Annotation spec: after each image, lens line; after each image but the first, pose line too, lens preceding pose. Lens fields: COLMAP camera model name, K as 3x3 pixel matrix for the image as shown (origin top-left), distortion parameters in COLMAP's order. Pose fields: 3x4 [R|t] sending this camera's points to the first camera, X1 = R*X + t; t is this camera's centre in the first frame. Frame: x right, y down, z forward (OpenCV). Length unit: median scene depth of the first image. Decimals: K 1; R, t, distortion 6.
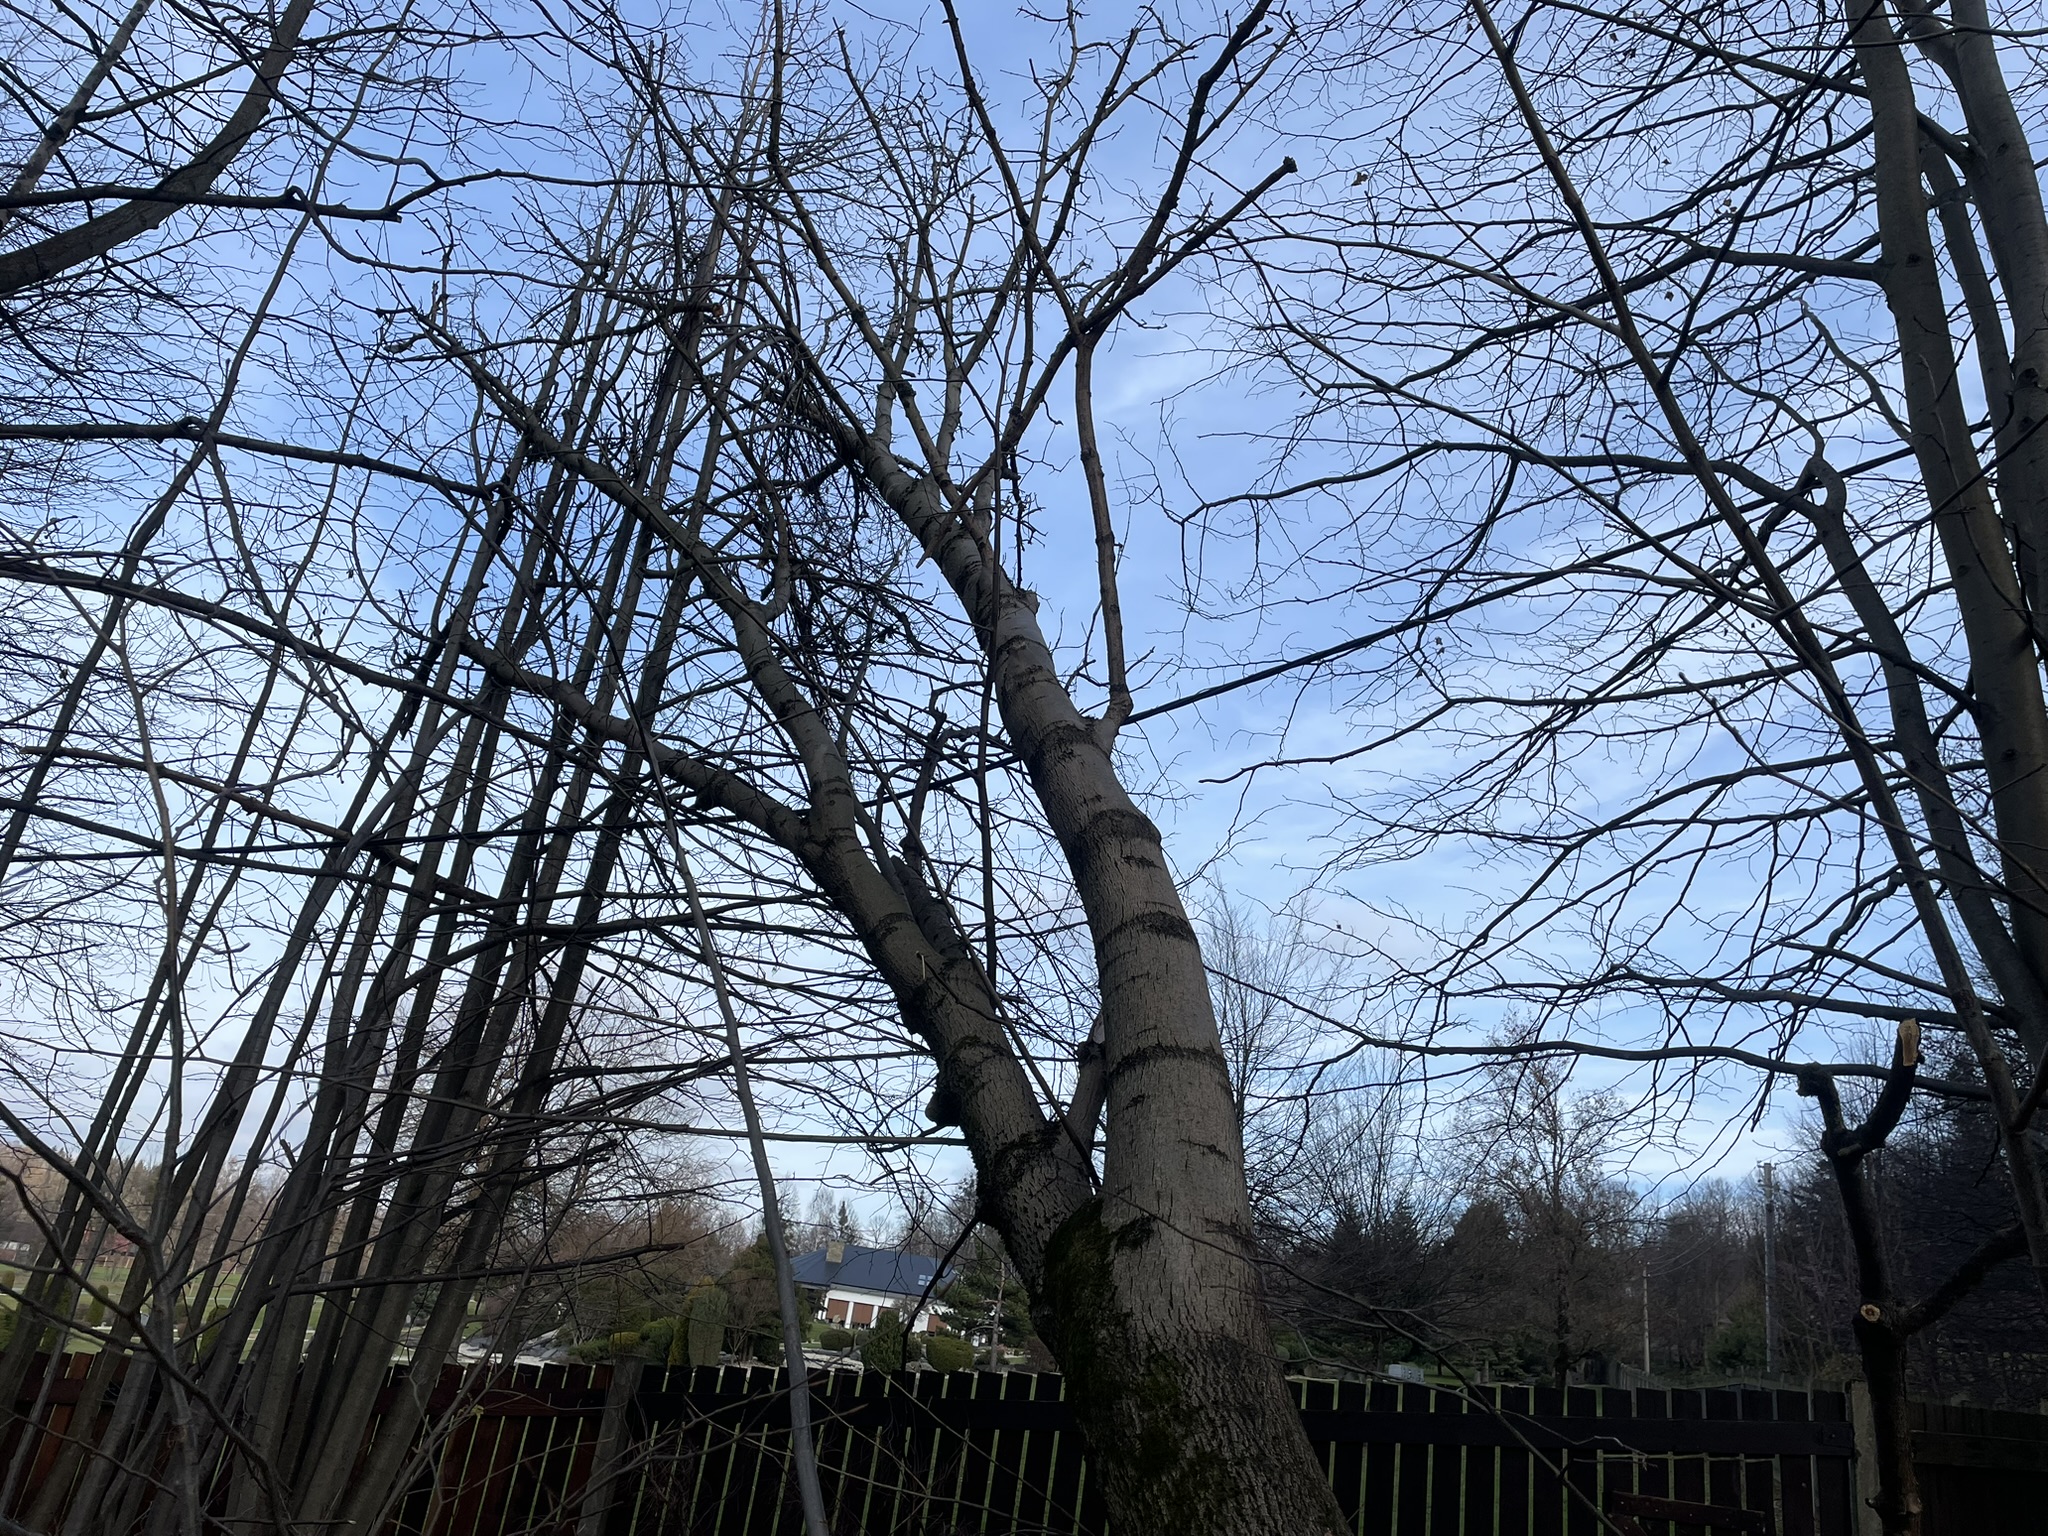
lens RADIAL K [[1465.2, 0, 1024.0], [0, 1465.2, 768.0], [0, 0, 1]] dist [0.060436, -0.073930]
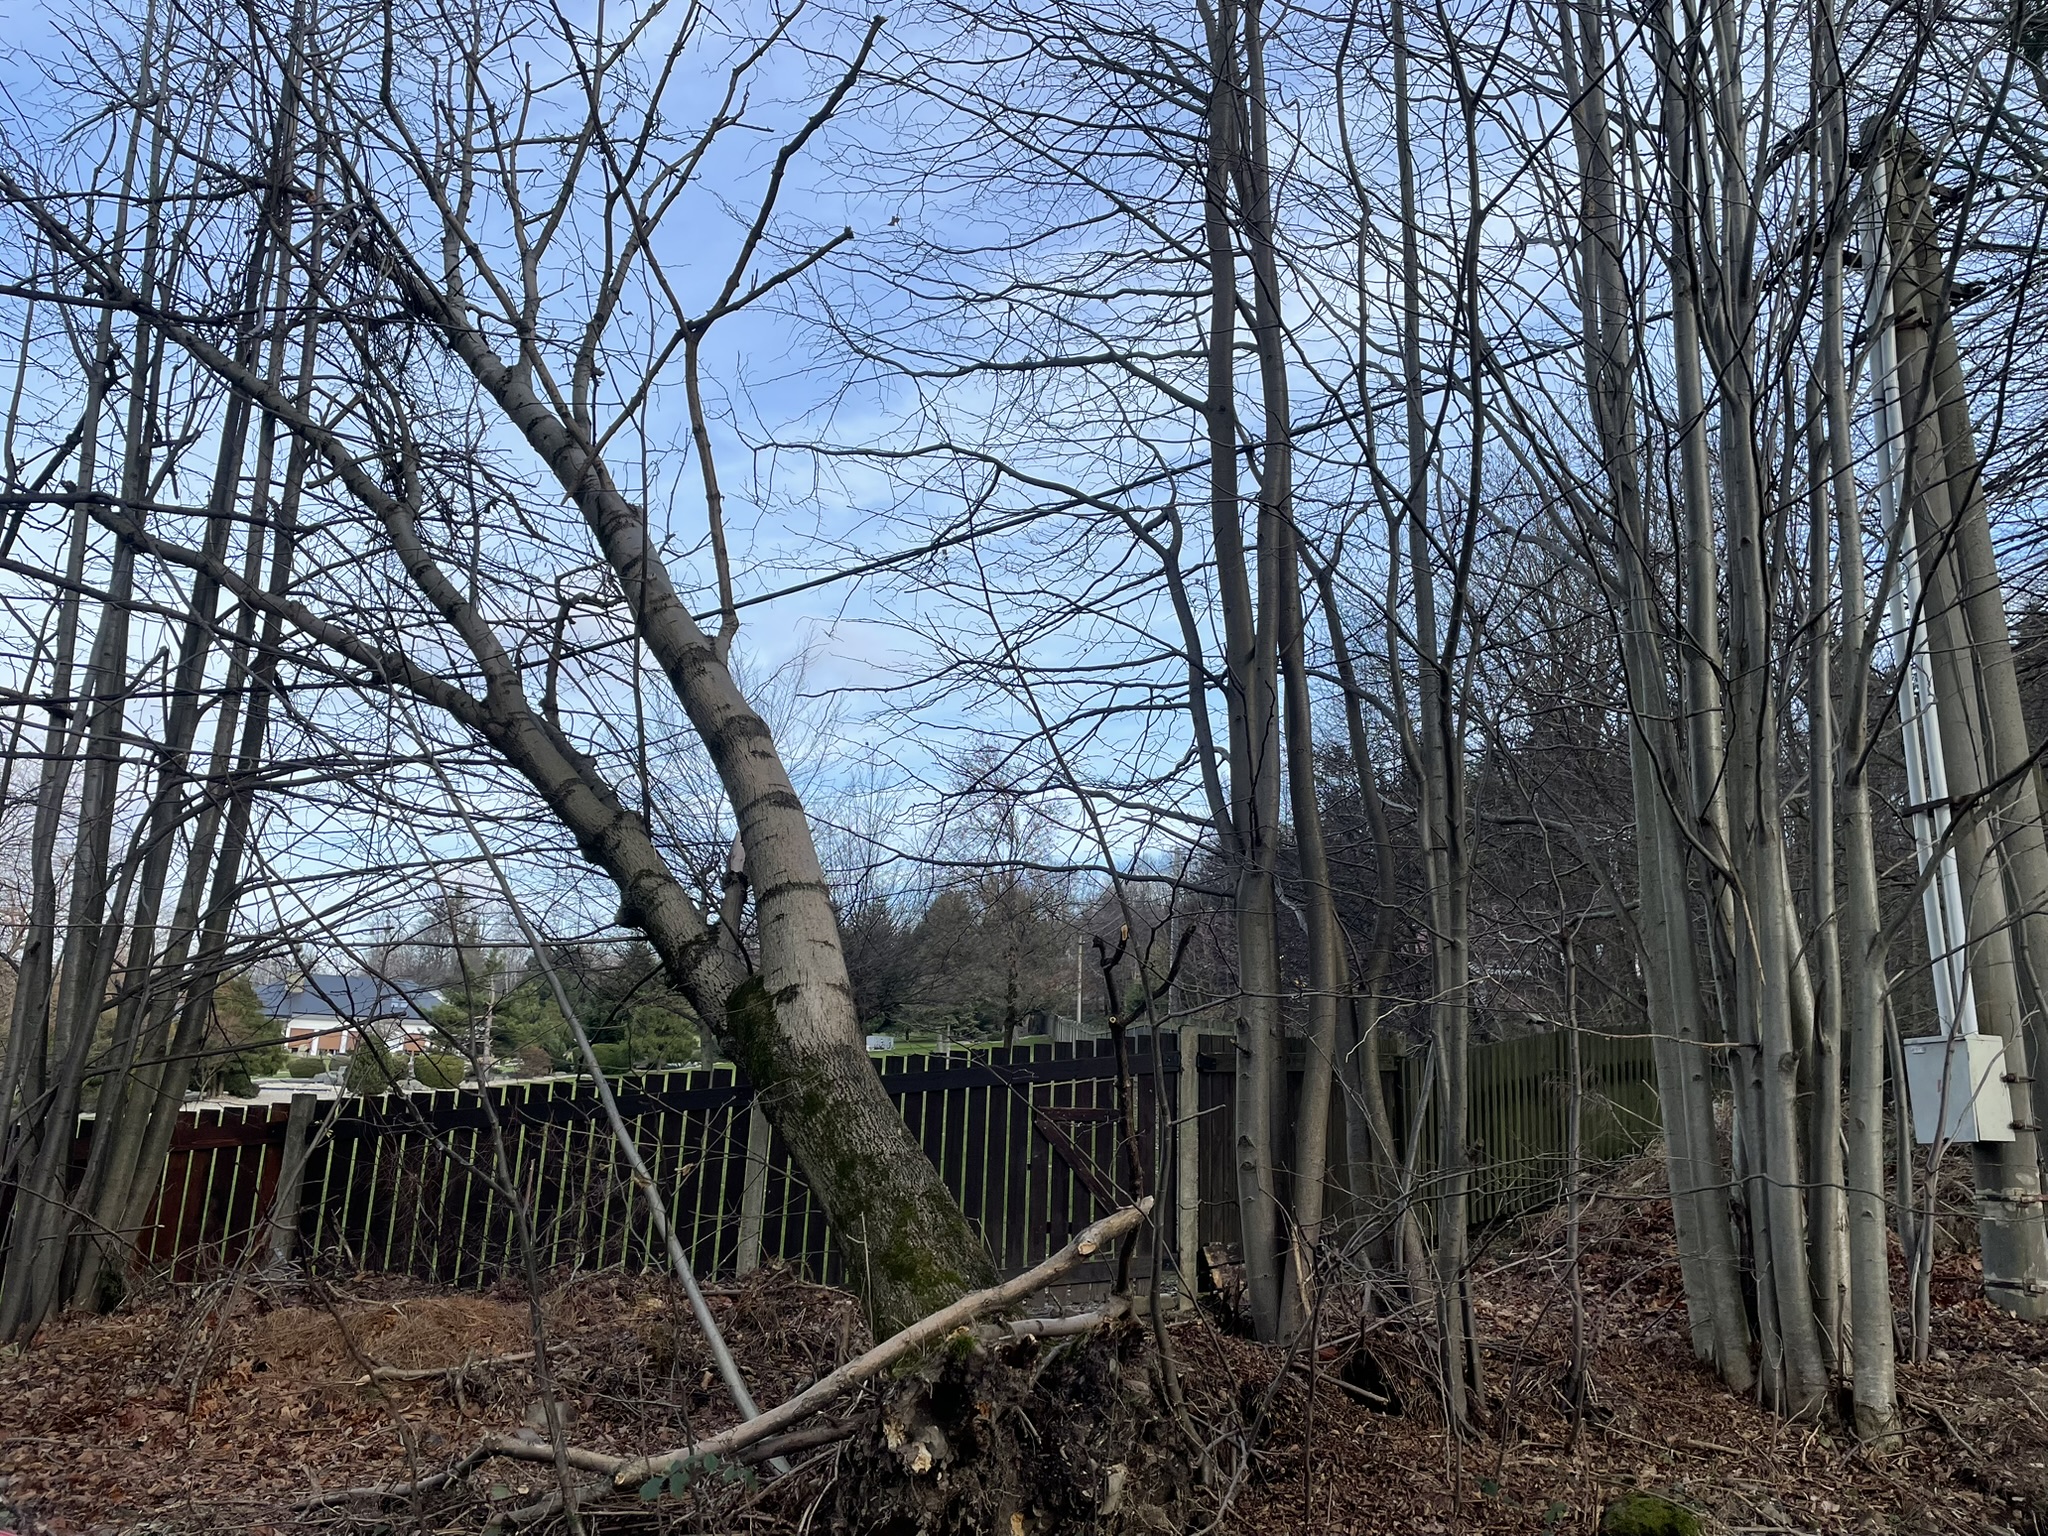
lens RADIAL K [[1465.2, 0, 1024.0], [0, 1465.2, 768.0], [0, 0, 1]] dist [0.060436, -0.073930]
pose [[0.940277, -0.037333, 0.338356, -0.126709], [-0.029523, 0.981279, 0.190314, -0.154417], [-0.339127, -0.188937, 0.921572, -0.352978]]
